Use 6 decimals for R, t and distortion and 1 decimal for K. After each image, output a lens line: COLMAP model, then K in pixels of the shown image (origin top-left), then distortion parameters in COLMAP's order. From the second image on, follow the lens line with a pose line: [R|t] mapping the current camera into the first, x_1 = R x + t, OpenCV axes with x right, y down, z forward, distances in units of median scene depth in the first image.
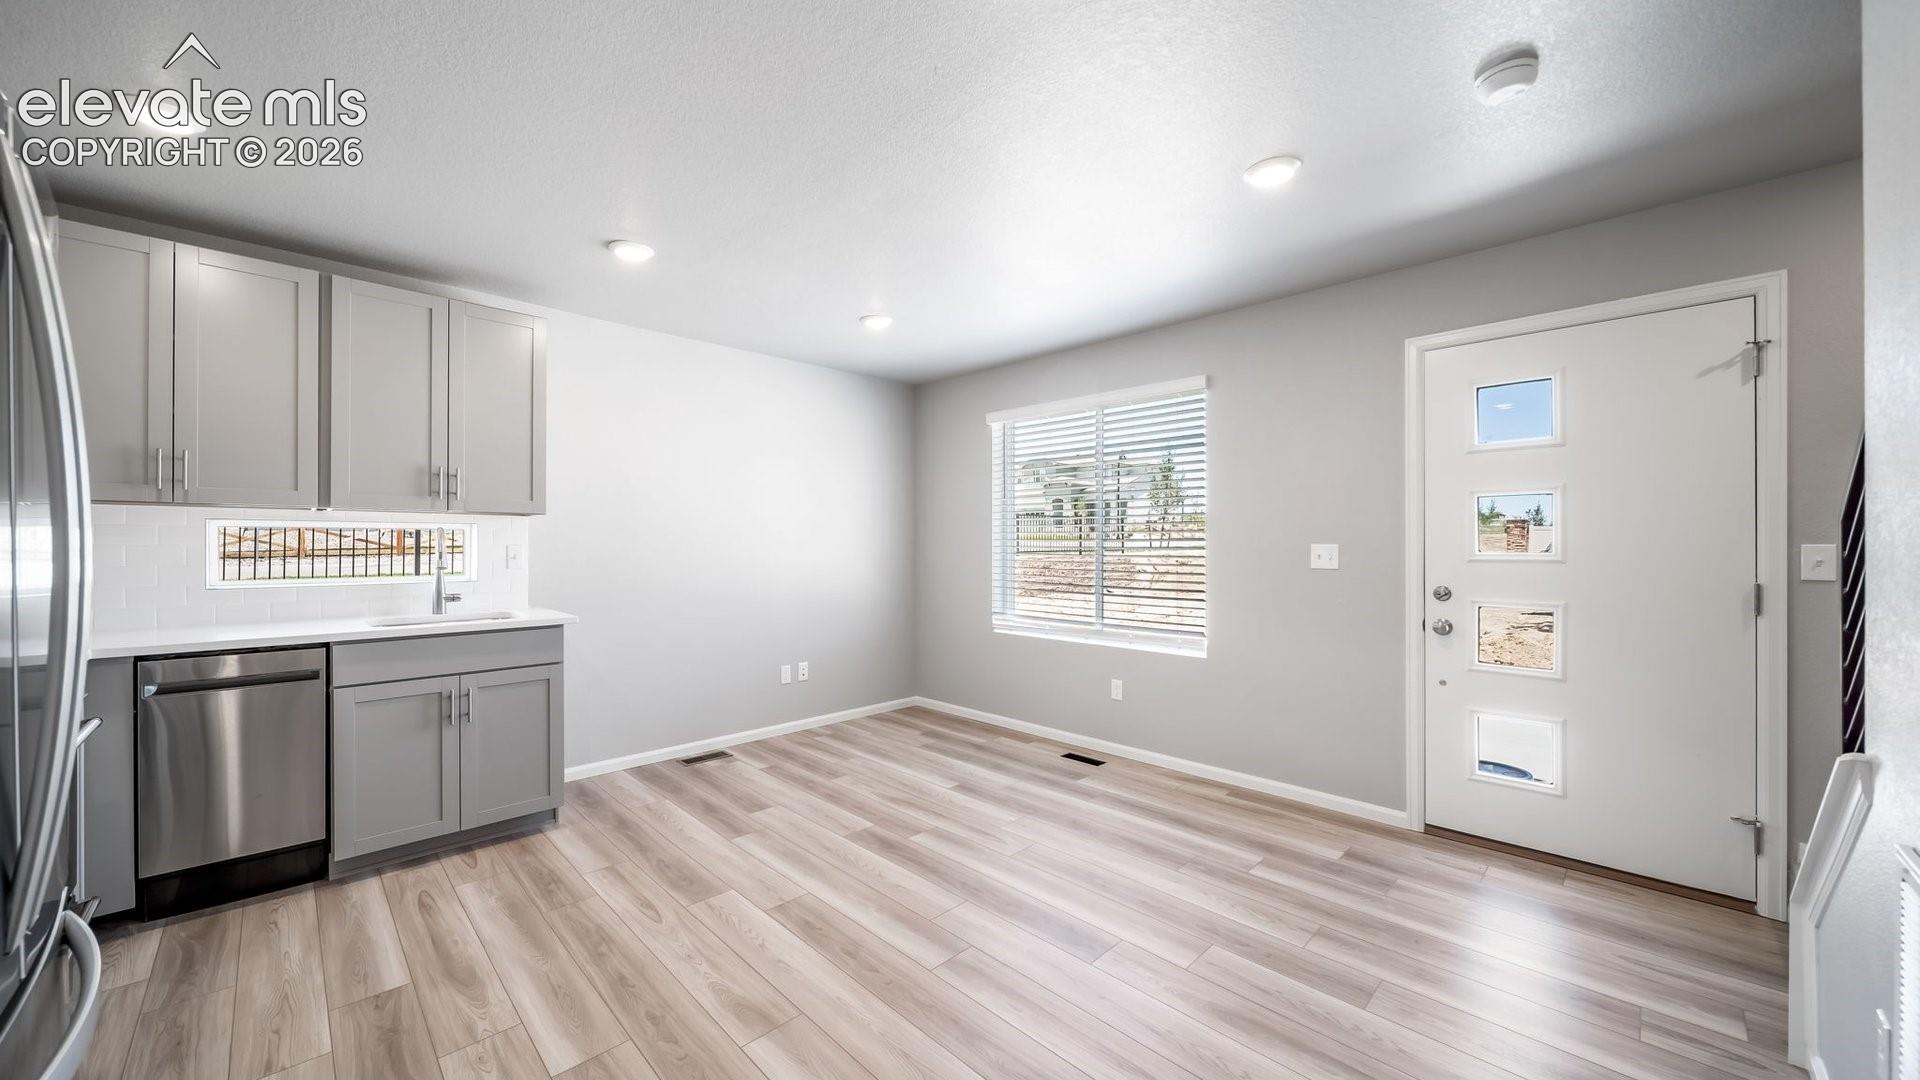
lens RADIAL K [[686.7, 0, 935.6], [0, 686.7, 562.9], [0, 0, 1]] dist [-0.000368, -0.000026]
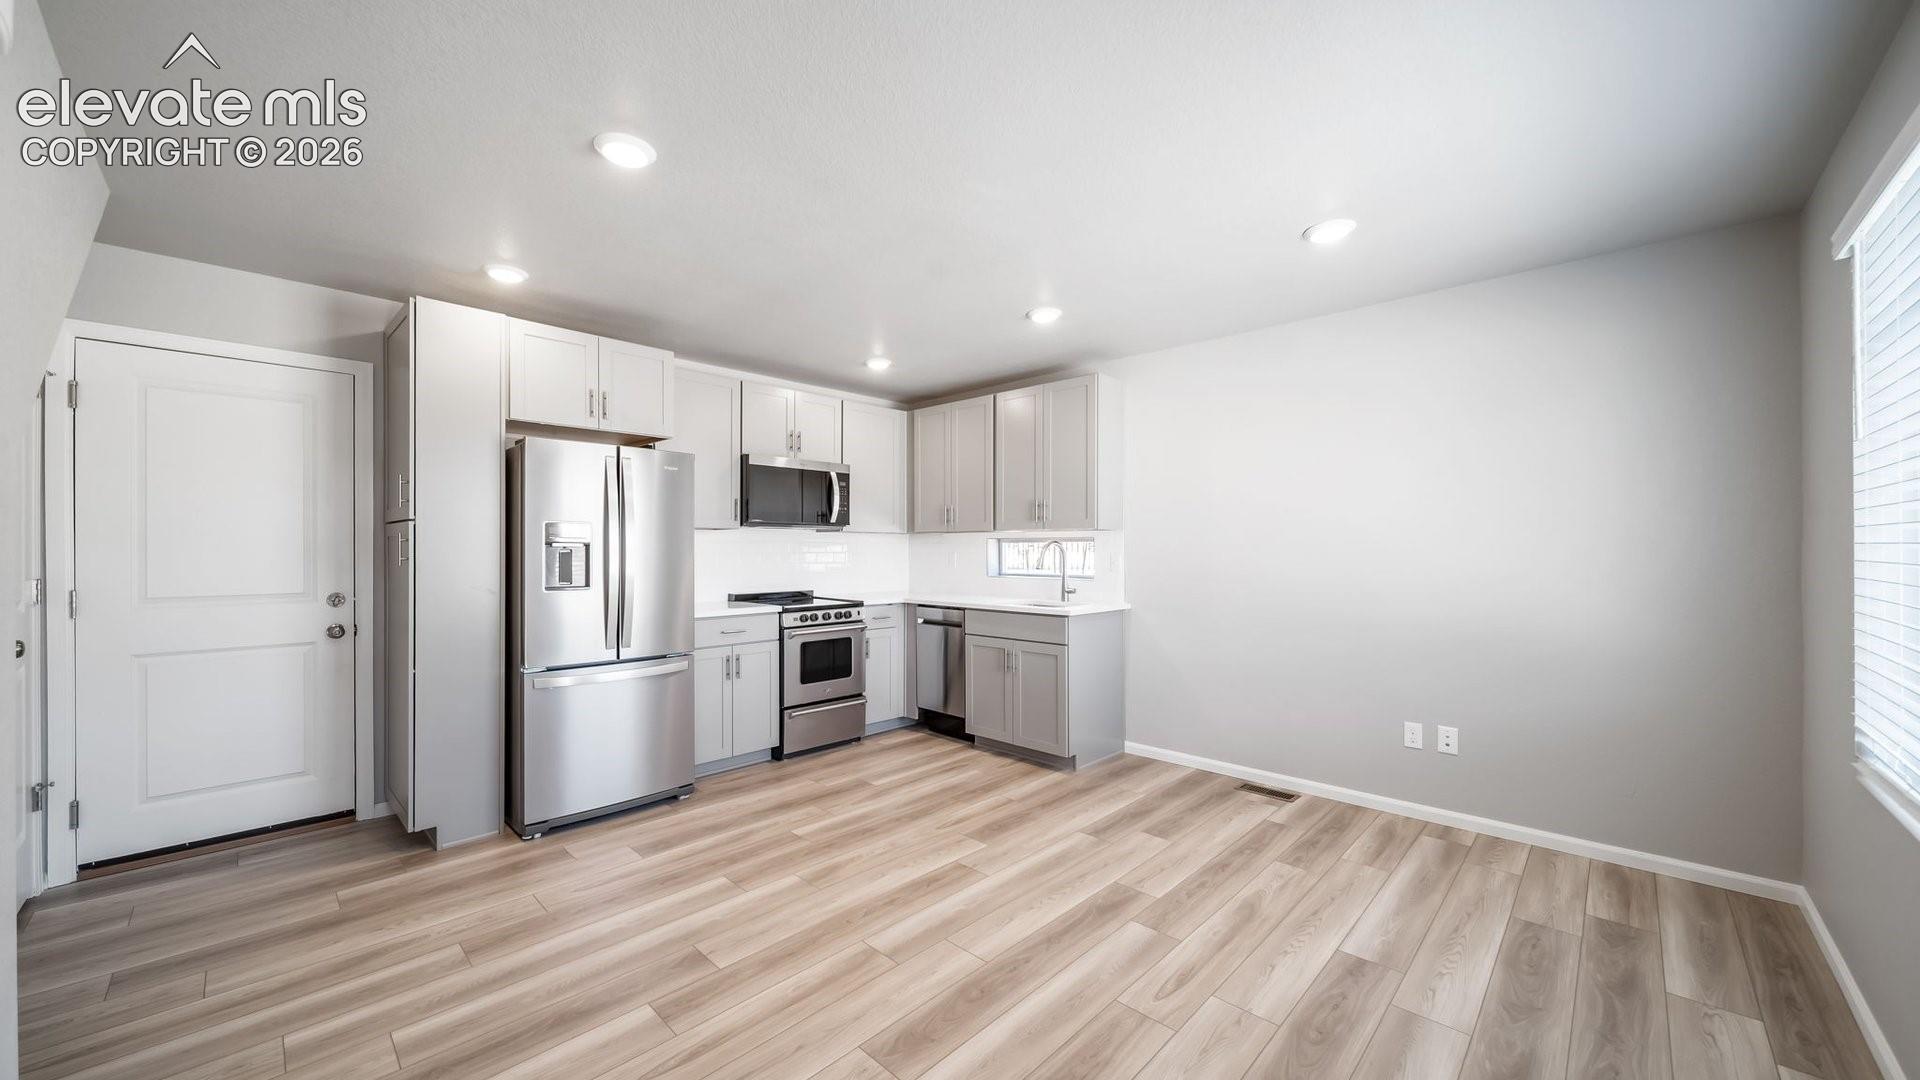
lens RADIAL K [[693.7, 0, 945.2], [0, 693.7, 549.0], [0, 0, 1]] dist [-0.000721, -0.000053]
pose [[0.032926, 0.000312, -0.999458, 0.794636], [-0.029220, 0.999573, -0.000651, -0.029352], [0.999031, 0.029225, 0.032921, 0.769639]]
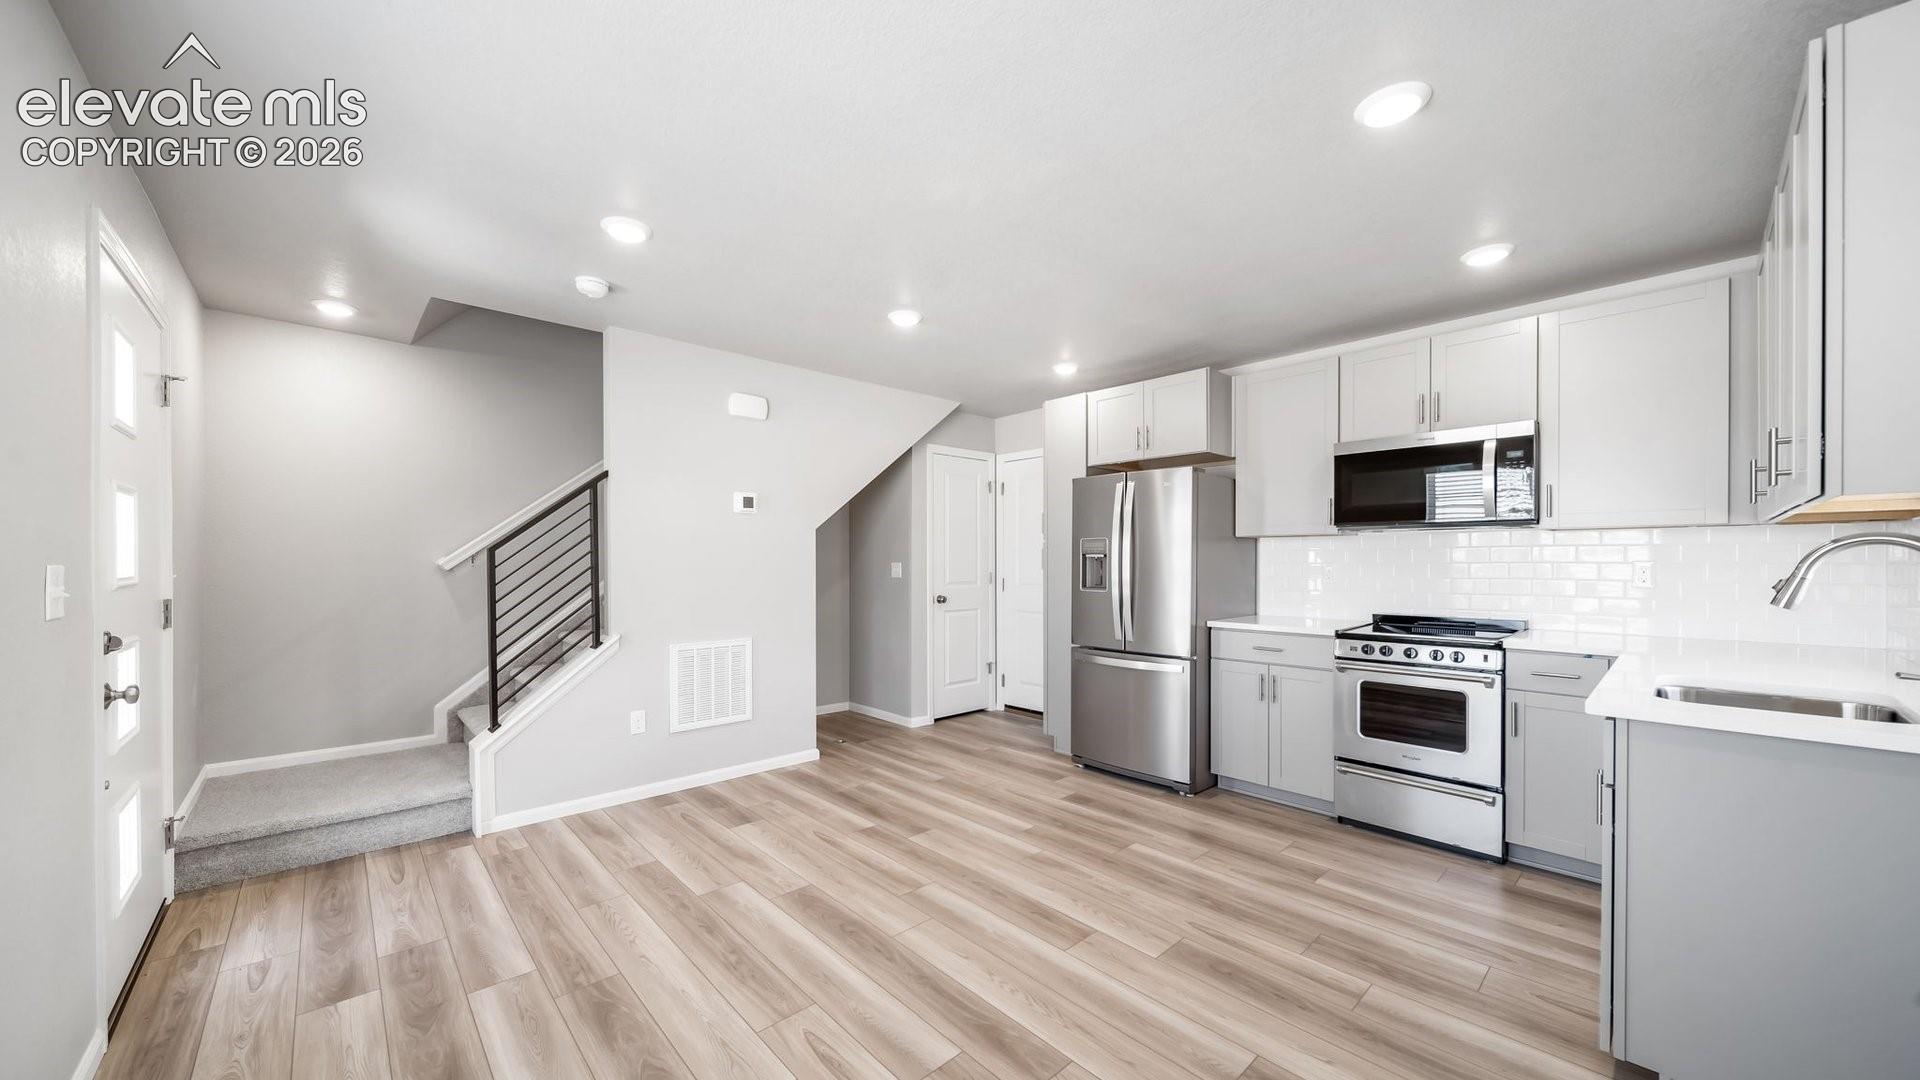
lens RADIAL K [[686.7, 0, 935.6], [0, 686.7, 562.9], [0, 0, 1]] dist [-0.000368, -0.000026]
pose [[-0.999289, 0.000957, 0.037689, -0.043267], [0.002166, 0.999484, 0.032051, -0.050423], [-0.037638, 0.032110, -0.998775, 1.651835]]
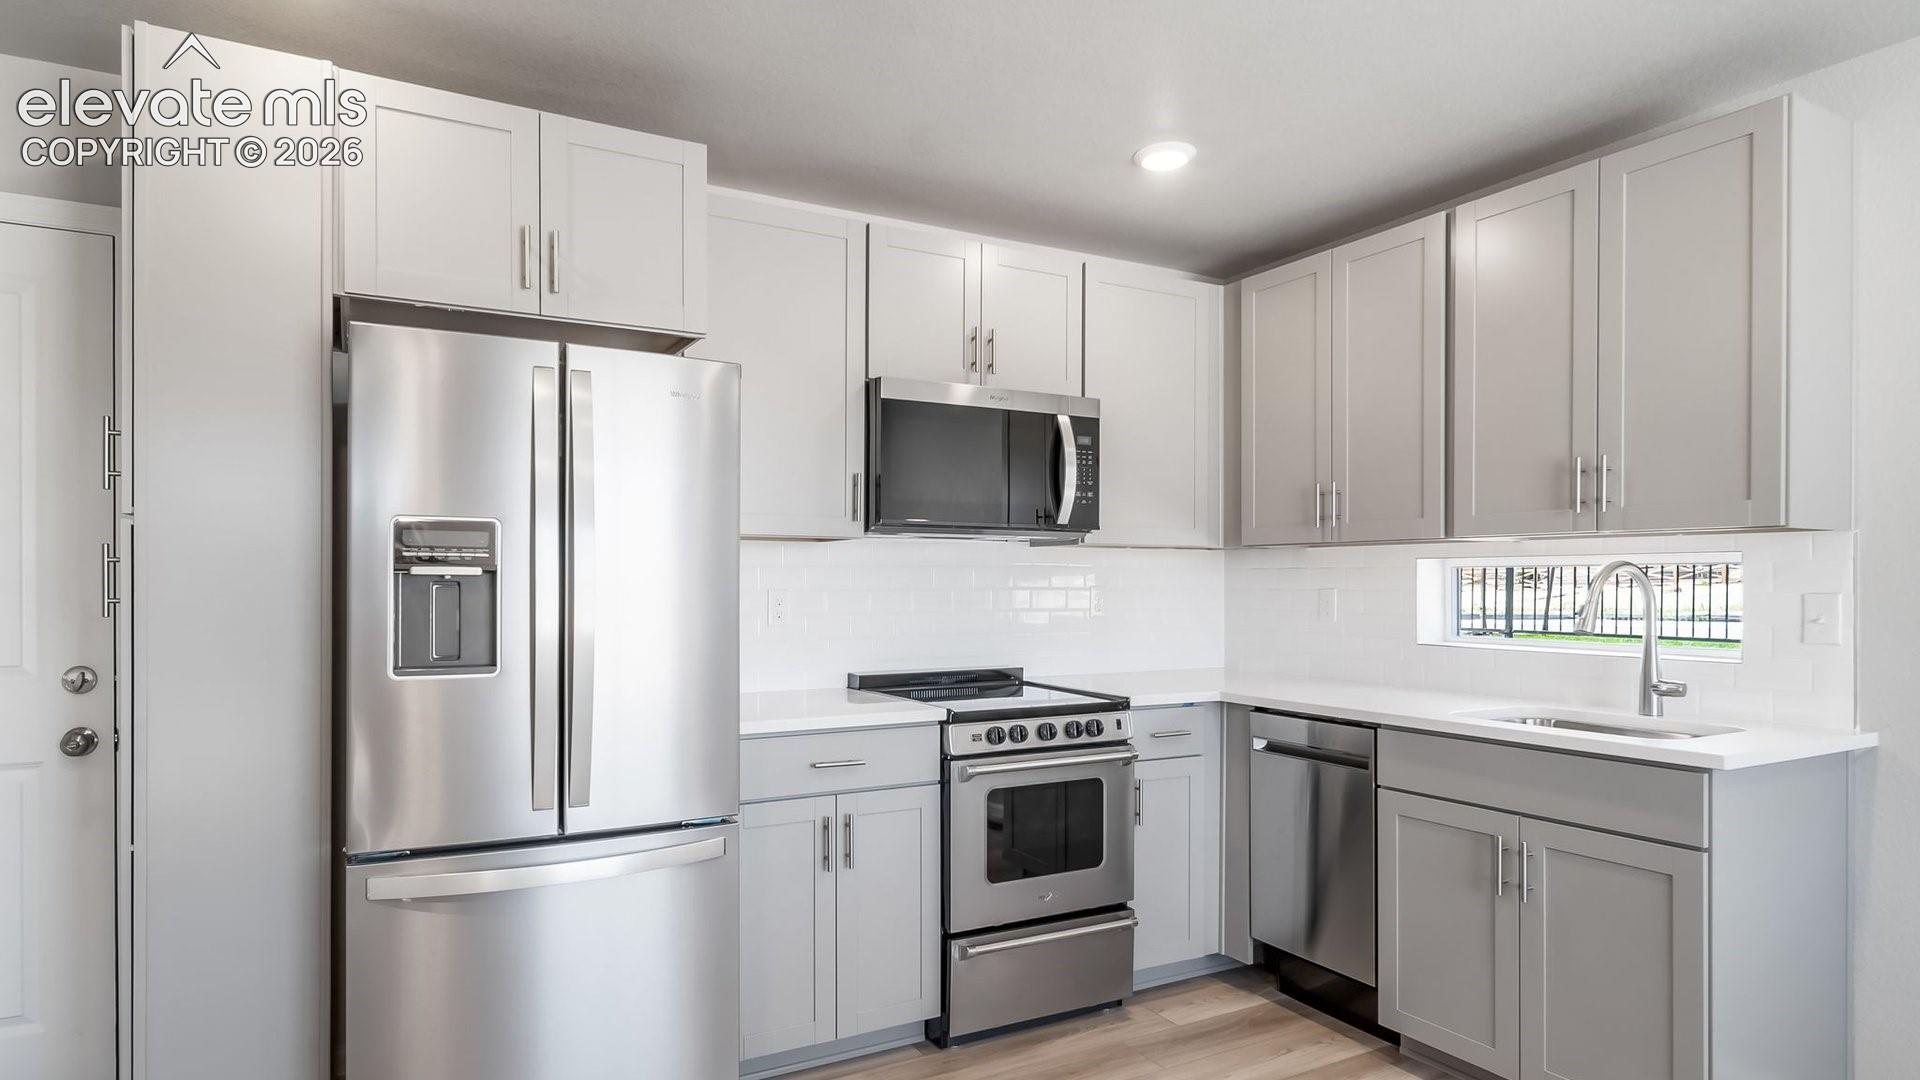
lens RADIAL K [[1041.4, 0, 933.5], [0, 1041.4, 586.2], [0, 0, 1]] dist [-0.001520, -0.000064]
pose [[-0.264616, 0.002317, -0.964351, 0.279637], [-0.029213, 0.999519, 0.010417, -0.025416], [0.963911, 0.030928, -0.264421, 0.723284]]
